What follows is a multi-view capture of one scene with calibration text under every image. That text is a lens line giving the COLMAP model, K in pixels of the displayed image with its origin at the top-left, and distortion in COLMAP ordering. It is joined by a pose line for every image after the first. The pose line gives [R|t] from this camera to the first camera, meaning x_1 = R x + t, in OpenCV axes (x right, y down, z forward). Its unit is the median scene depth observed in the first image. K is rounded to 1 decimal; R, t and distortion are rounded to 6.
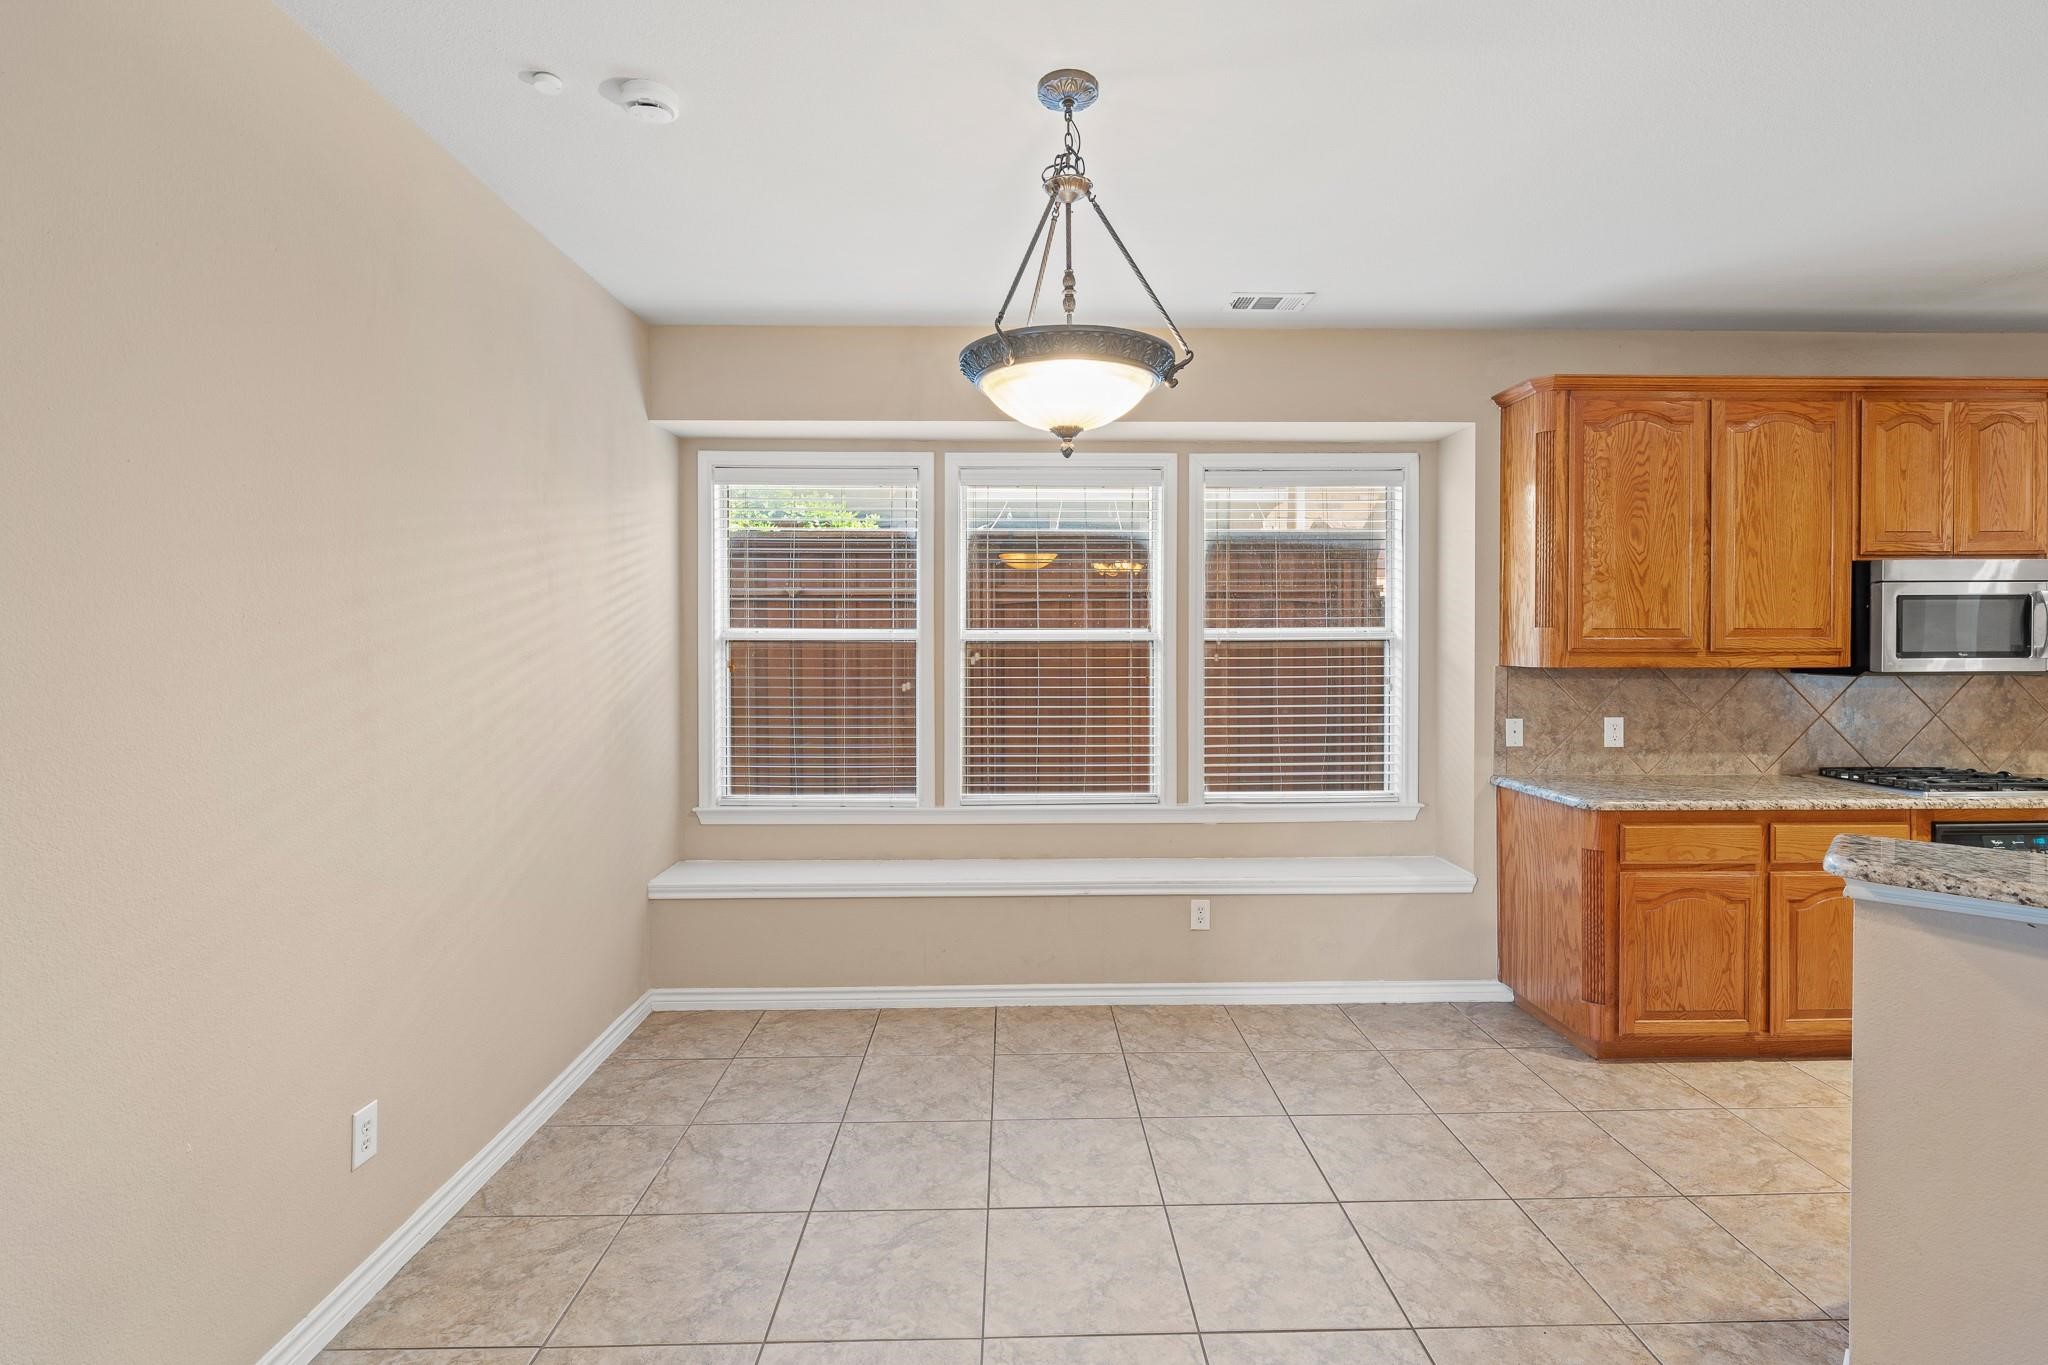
lens RADIAL K [[955.3, 0, 1033.3], [0, 955.3, 656.2], [0, 0, 1]] dist [-0.000371, -0.000119]
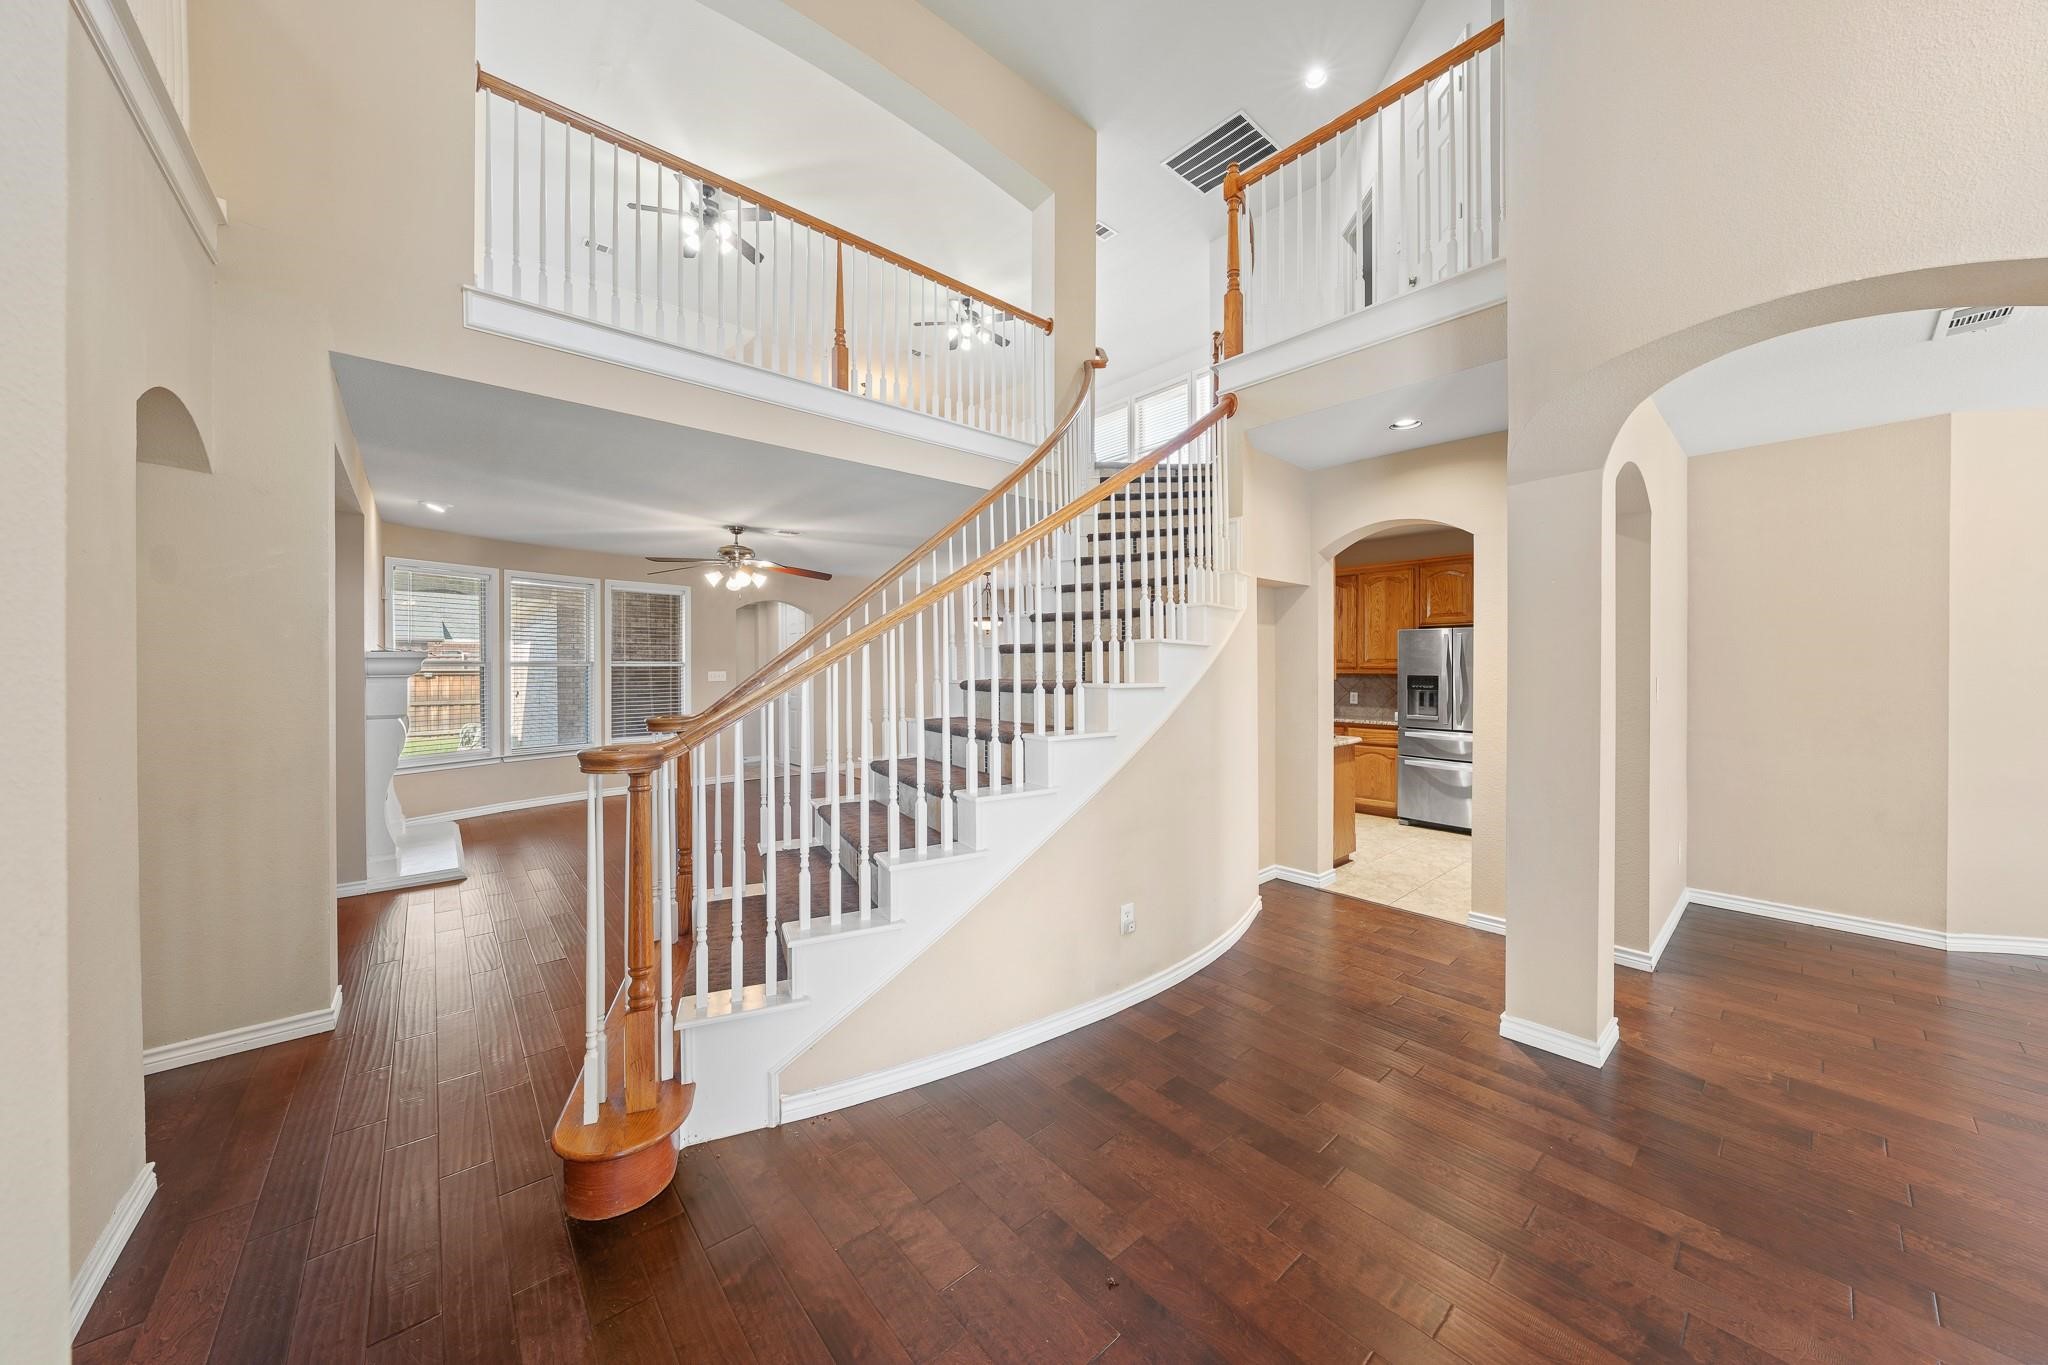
lens RADIAL K [[688.9, 0, 1022.7], [0, 688.9, 662.5], [0, 0, 1]] dist [0.000060, -0.000014]
pose [[0.635875, -0.004112, -0.771781, 1.954102], [-0.012154, 0.999808, -0.015341, 0.019815], [0.771697, 0.019135, 0.635703, -0.877194]]
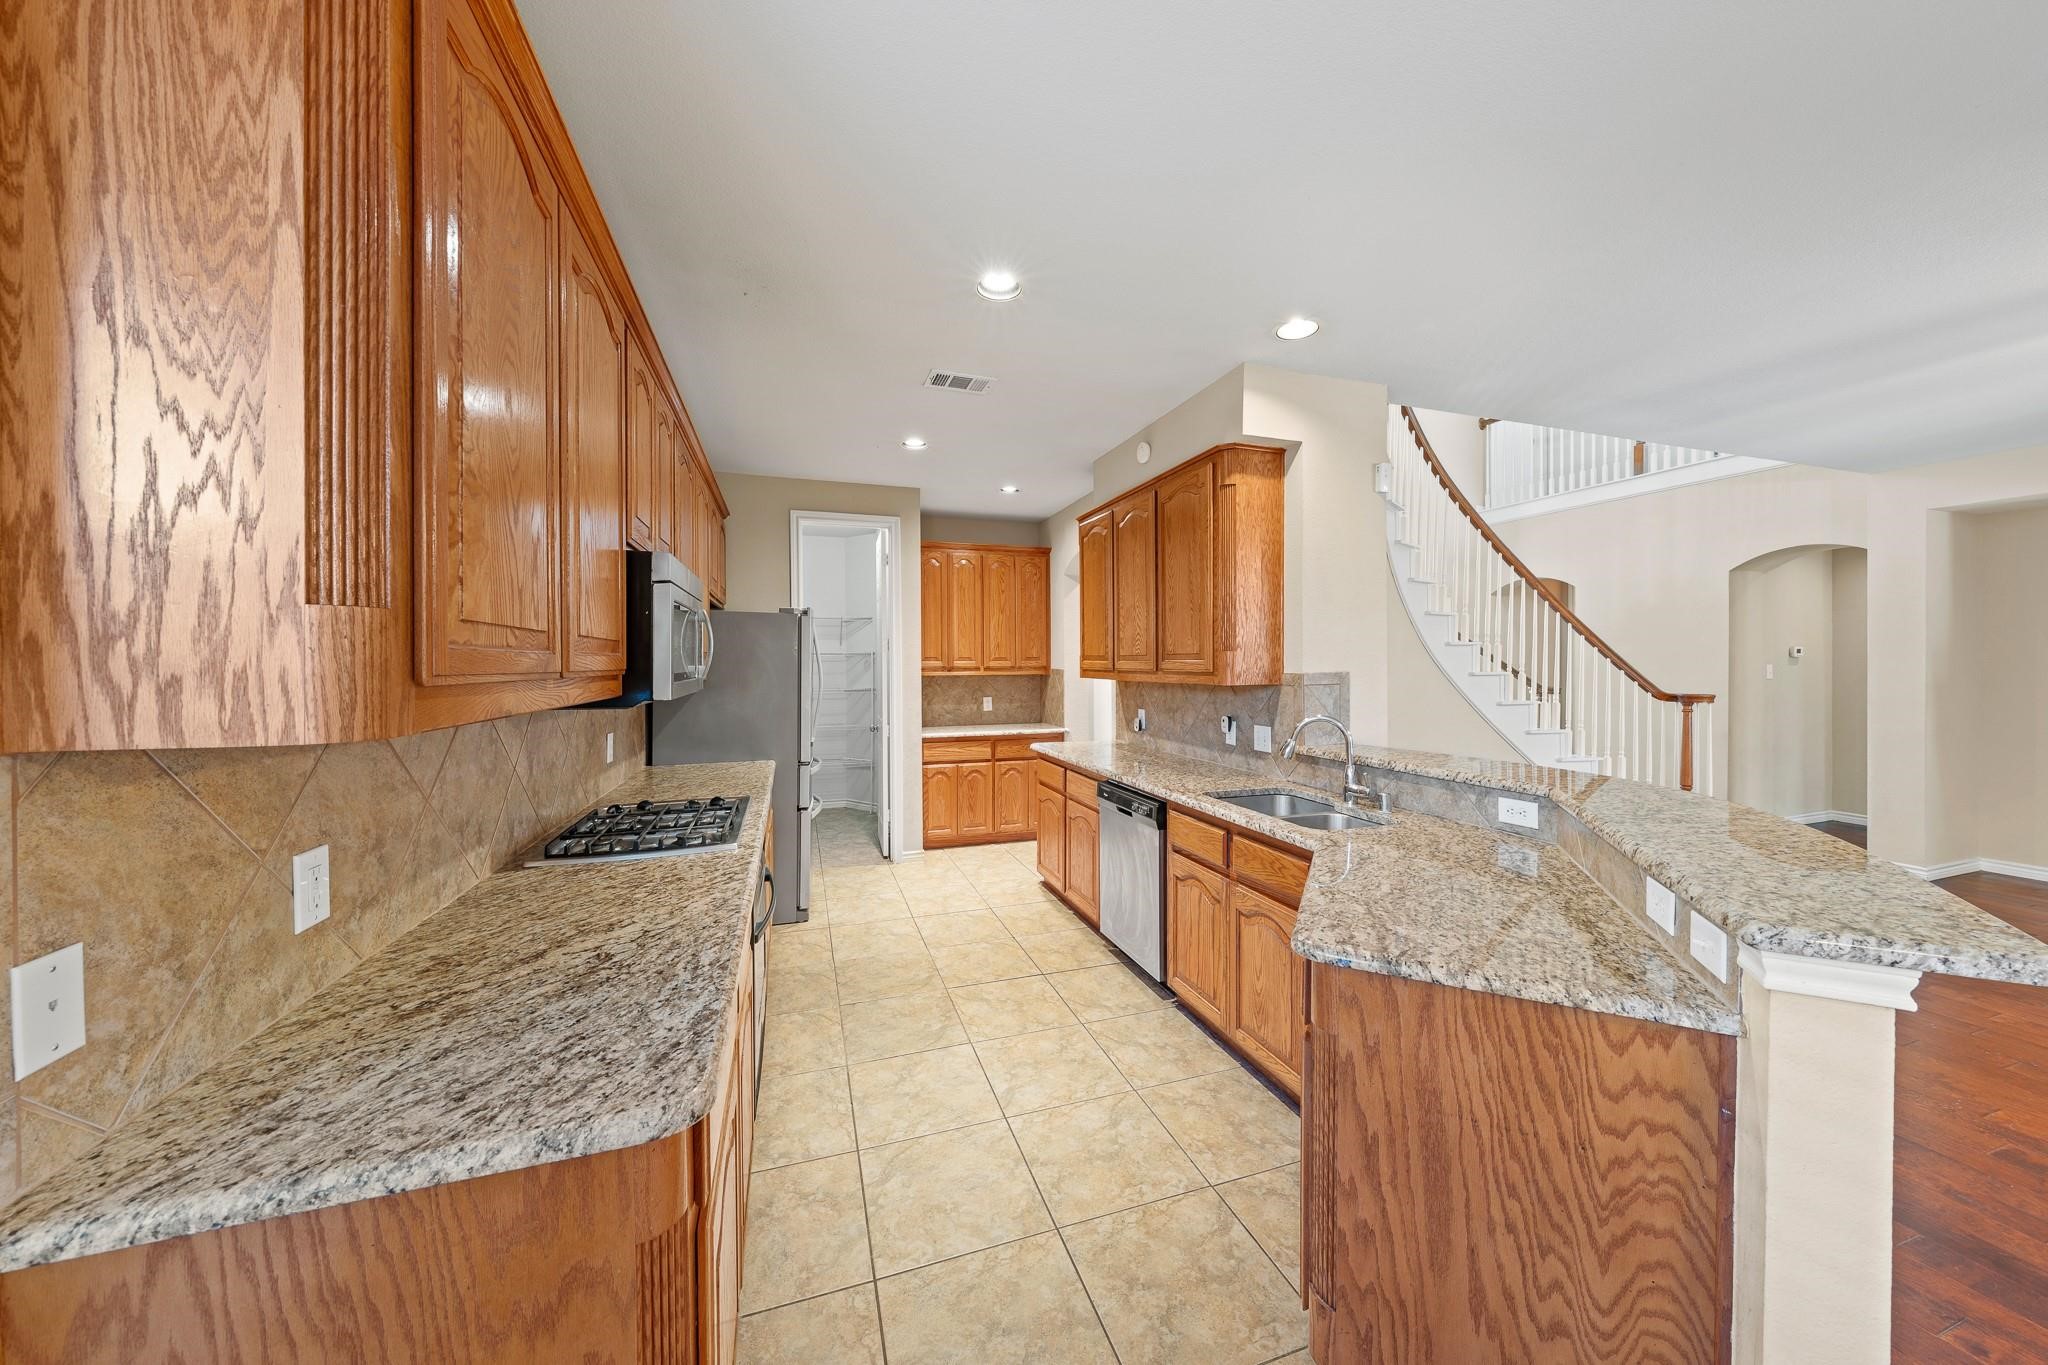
lens RADIAL K [[688.9, 0, 1022.7], [0, 688.9, 662.5], [0, 0, 1]] dist [0.000060, -0.000014]
pose [[-0.292312, 0.004123, 0.956314, 0.250453], [0.019821, 0.999802, 0.001748, -0.007908], [-0.956118, 0.019466, -0.292336, 0.800694]]
